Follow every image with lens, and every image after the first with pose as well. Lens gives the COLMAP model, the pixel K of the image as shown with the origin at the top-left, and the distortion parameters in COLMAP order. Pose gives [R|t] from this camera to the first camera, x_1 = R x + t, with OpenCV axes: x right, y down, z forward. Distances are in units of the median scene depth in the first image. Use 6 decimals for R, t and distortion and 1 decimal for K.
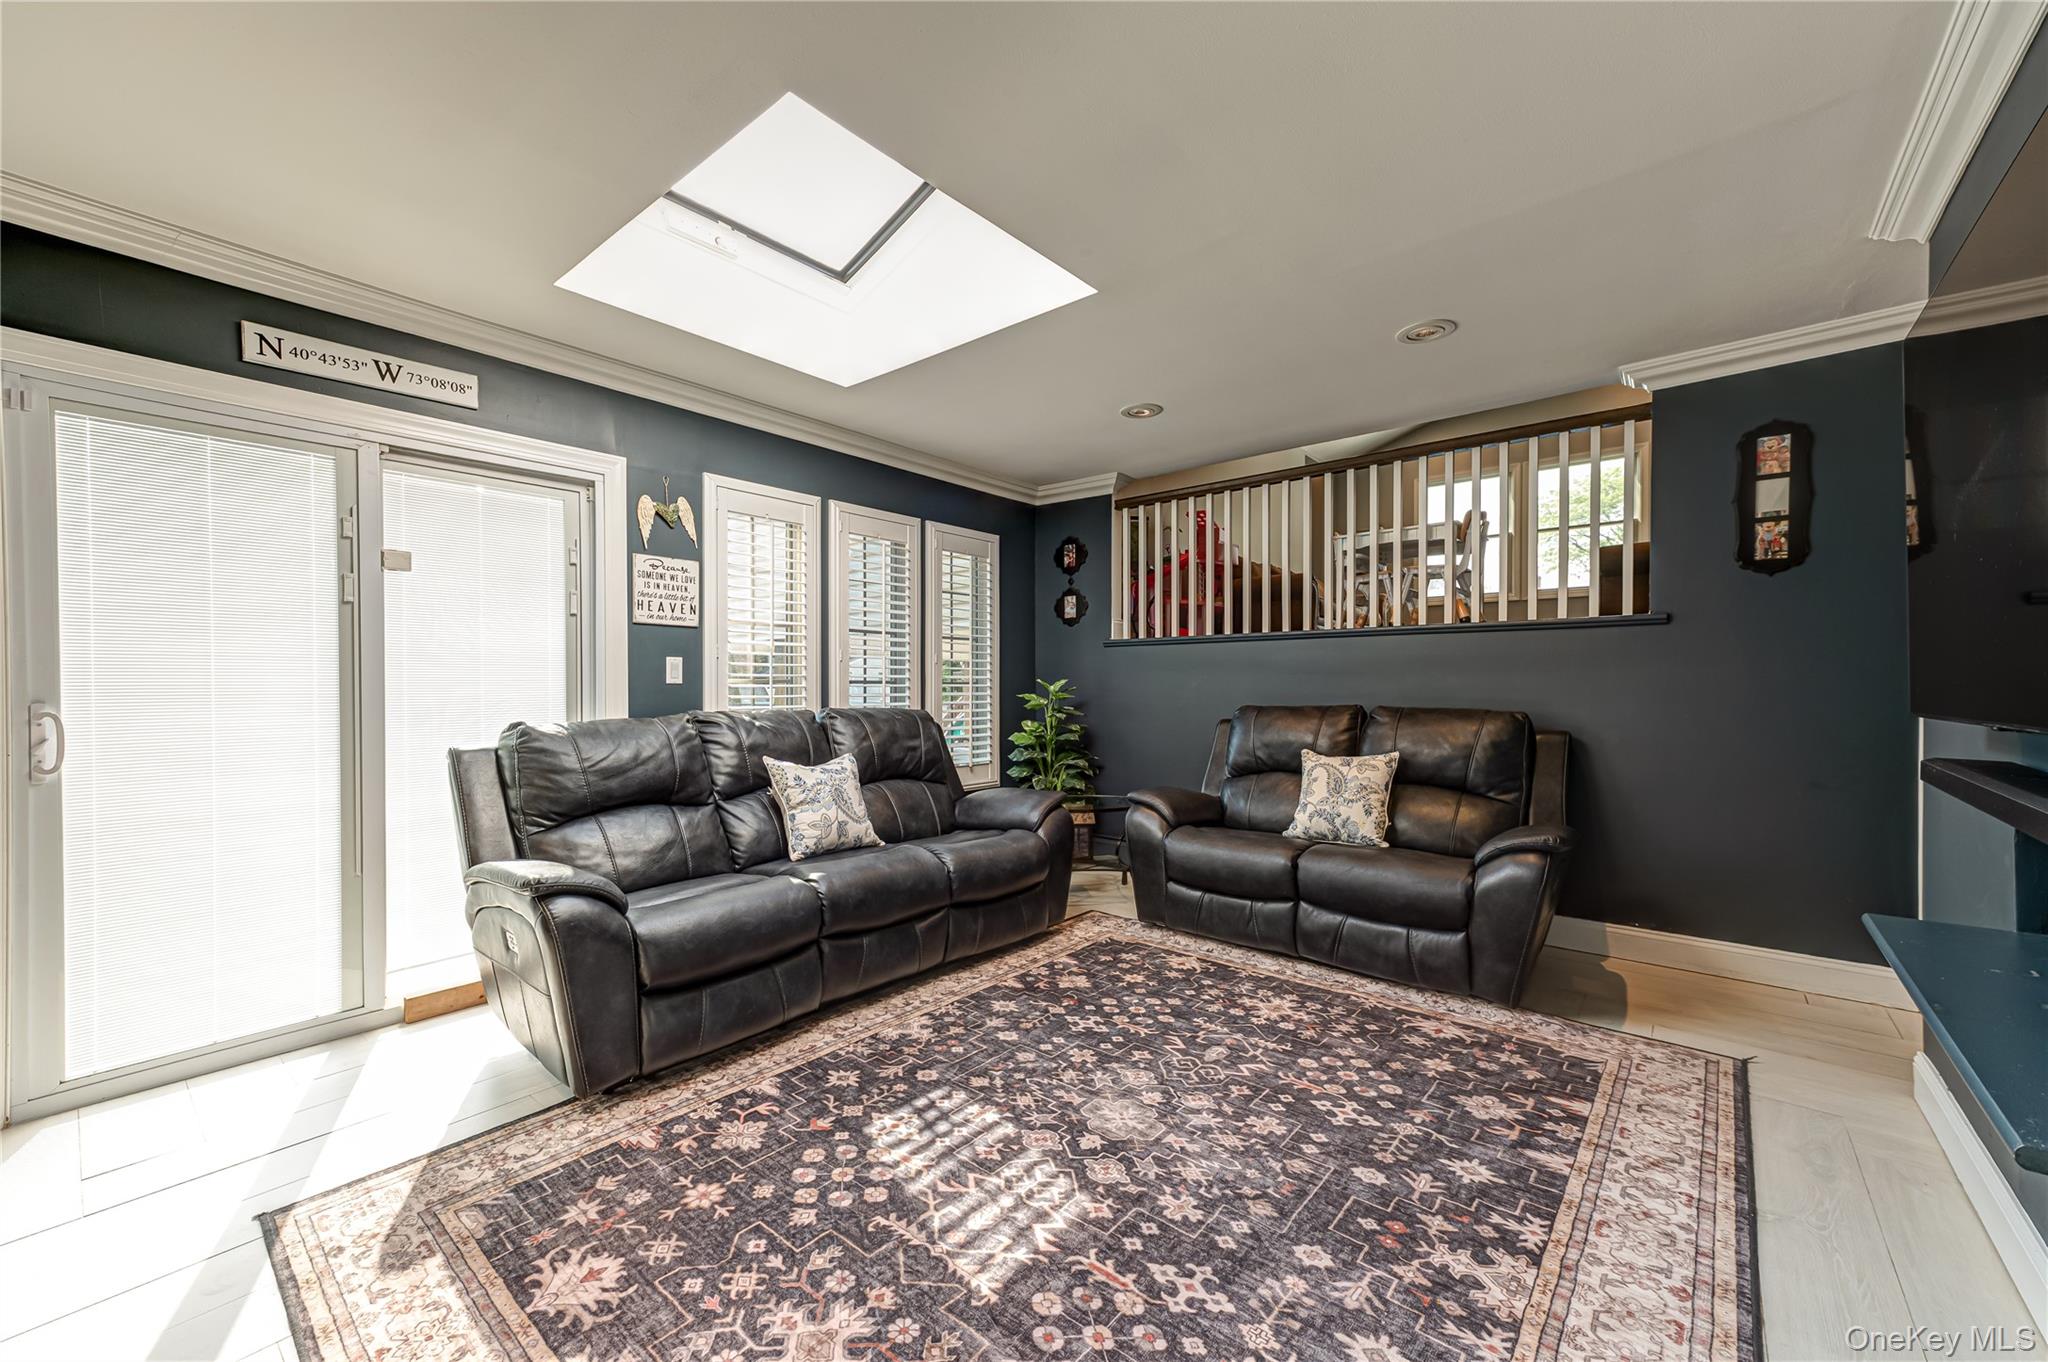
lens RADIAL K [[787.8, 0, 1027.9], [0, 787.8, 699.9], [0, 0, 1]] dist [0.016801, 0.000162]
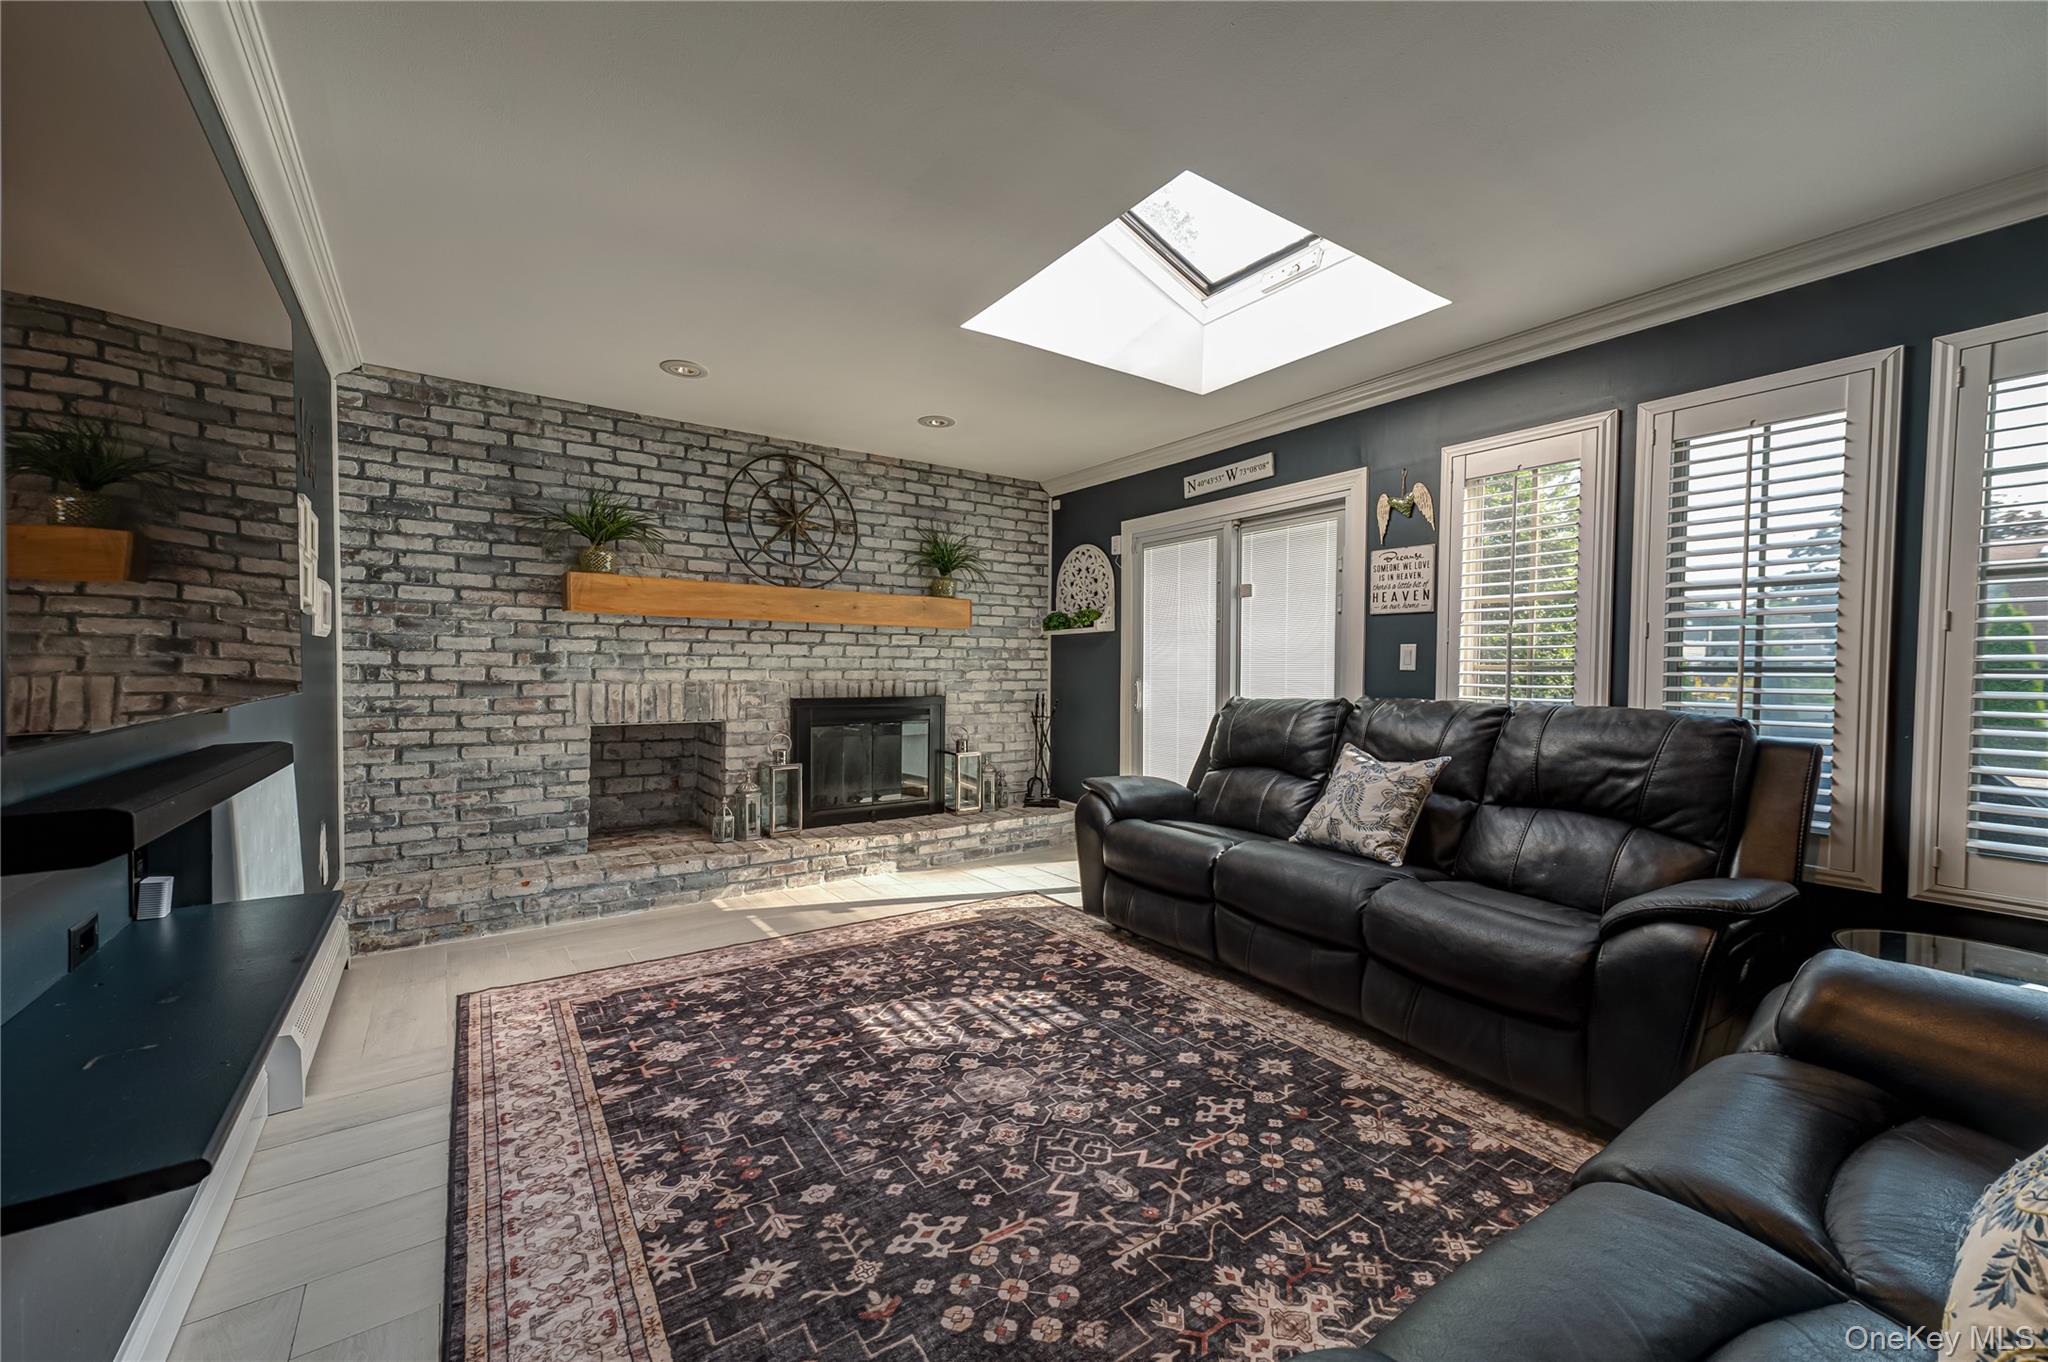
lens RADIAL K [[799.1, 0, 1018.3], [0, 799.1, 691.9], [0, 0, 1]] dist [0.018496, -0.000061]
pose [[-0.246675, 0.029042, -0.968663, 1.097030], [-0.024229, 0.999054, 0.036123, -0.028156], [0.968795, 0.032380, -0.245738, 1.242137]]
